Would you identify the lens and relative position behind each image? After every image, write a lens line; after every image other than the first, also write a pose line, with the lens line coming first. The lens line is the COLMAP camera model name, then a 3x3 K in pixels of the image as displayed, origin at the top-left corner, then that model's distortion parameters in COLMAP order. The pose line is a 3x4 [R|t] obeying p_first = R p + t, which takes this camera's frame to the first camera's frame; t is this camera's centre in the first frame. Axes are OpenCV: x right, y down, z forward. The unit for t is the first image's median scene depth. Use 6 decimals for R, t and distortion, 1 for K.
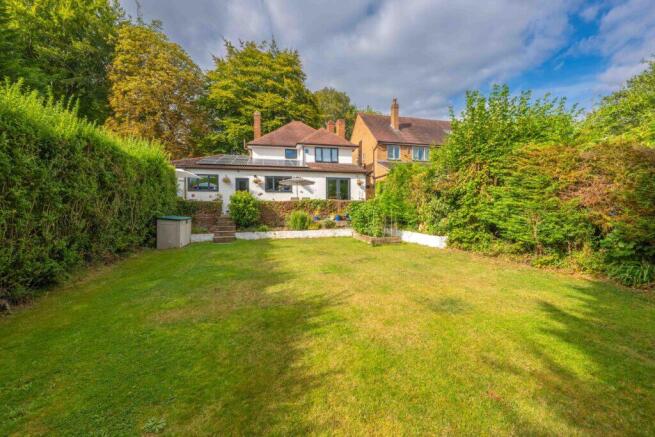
lens RADIAL K [[269.0, 0, 328.6], [0, 269.0, 214.9], [0, 0, 1]] dist [-0.001254, -0.000204]
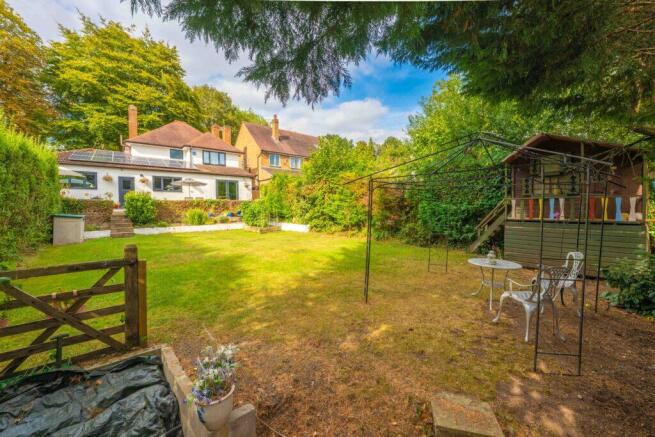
lens RADIAL K [[269.0, 0, 328.8], [0, 269.0, 214.4], [0, 0, 1]] dist [-0.001254, -0.000204]
pose [[0.907374, -0.011036, 0.420178, -0.058661], [0.009923, 0.999939, 0.004834, 0.007055], [-0.420206, -0.000217, 0.907429, -0.239808]]
